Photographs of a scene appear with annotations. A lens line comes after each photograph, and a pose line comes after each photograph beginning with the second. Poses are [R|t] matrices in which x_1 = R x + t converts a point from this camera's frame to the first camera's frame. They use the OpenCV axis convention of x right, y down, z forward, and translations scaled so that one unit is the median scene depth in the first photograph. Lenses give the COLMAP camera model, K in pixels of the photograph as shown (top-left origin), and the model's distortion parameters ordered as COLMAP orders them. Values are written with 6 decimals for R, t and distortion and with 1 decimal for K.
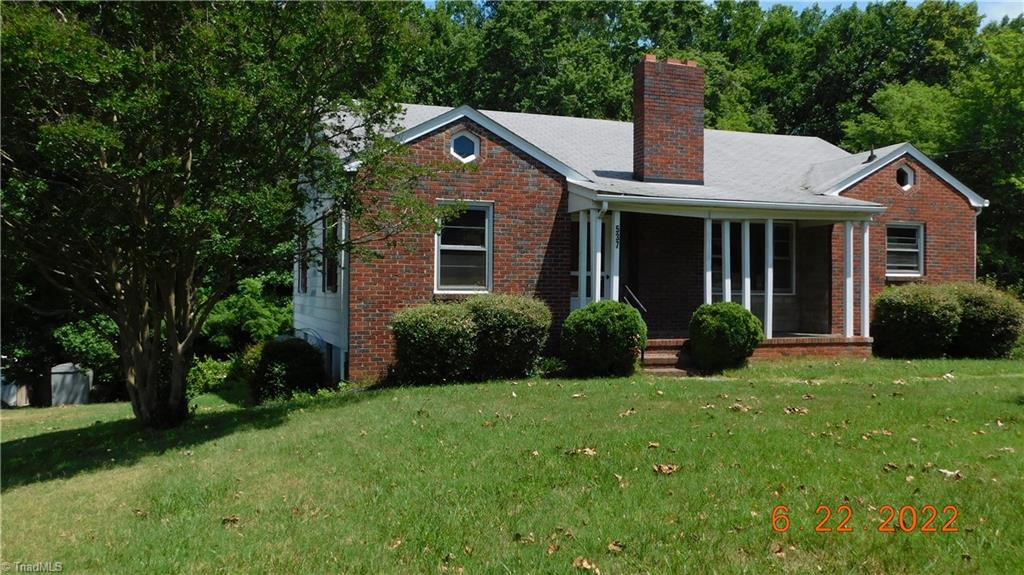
lens RADIAL K [[831.2, 0, 512.0], [0, 831.2, 287.5], [0, 0, 1]] dist [0.003630, 0.003668]
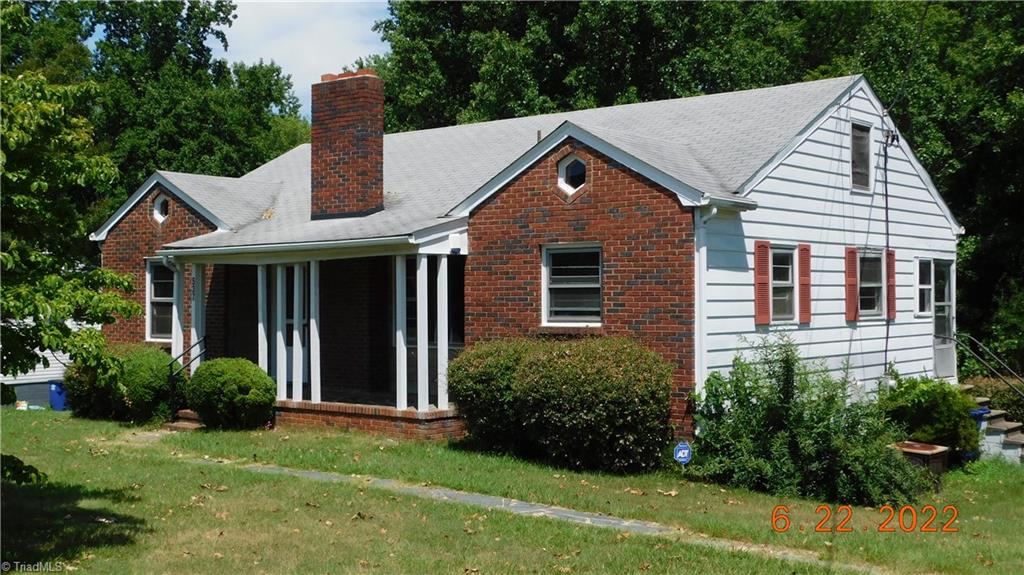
lens RADIAL K [[1184.2, 0, 512.0], [0, 1184.2, 287.5], [0, 0, 1]] dist [0.005651, 0.003940]
pose [[0.499638, -0.008842, -0.866189, 1.380652], [0.017846, 0.999841, 0.000087, -0.049591], [0.866050, -0.015502, 0.499717, 0.548453]]
